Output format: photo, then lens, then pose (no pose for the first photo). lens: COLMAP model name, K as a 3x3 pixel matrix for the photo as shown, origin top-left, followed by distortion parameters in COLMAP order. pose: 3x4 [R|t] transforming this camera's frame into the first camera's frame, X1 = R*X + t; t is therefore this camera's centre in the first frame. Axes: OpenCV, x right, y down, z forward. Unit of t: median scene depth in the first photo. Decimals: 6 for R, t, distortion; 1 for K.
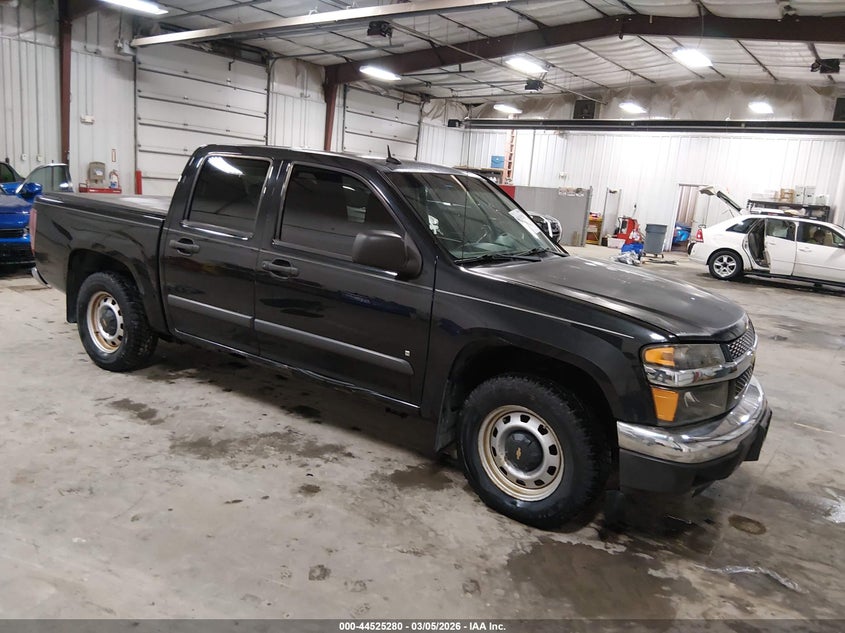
lens RADIAL K [[656.1, 0, 422.2], [0, 656.1, 294.4], [0, 0, 1]] dist [0.112110, -0.185684]
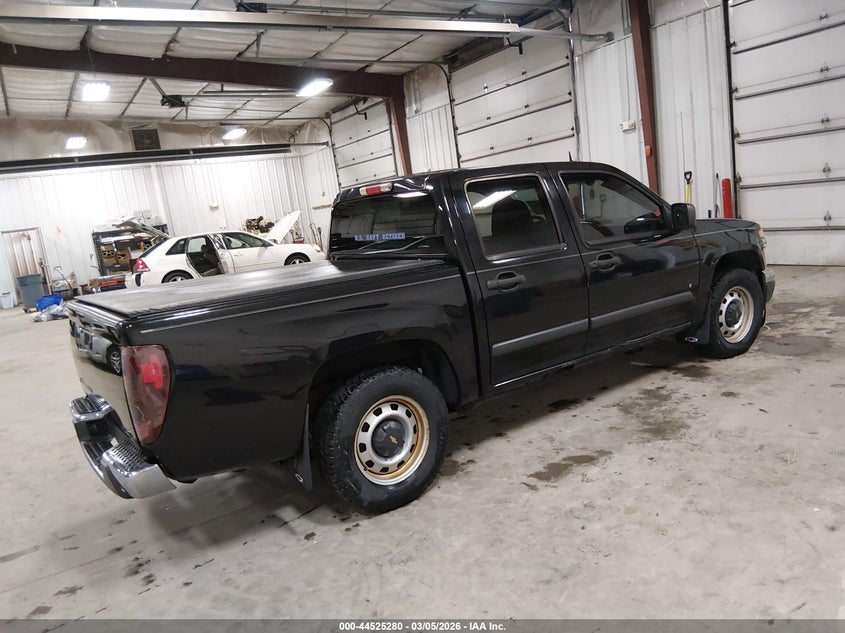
lens RADIAL K [[654.8, 0, 422.6], [0, 654.8, 312.1], [0, 0, 1]] dist [0.086193, -0.167617]
pose [[0.320881, -0.269442, 0.907985, -1.199655], [0.298542, 0.938583, 0.173017, -0.218007], [-0.898837, 0.215553, 0.381614, 0.784465]]
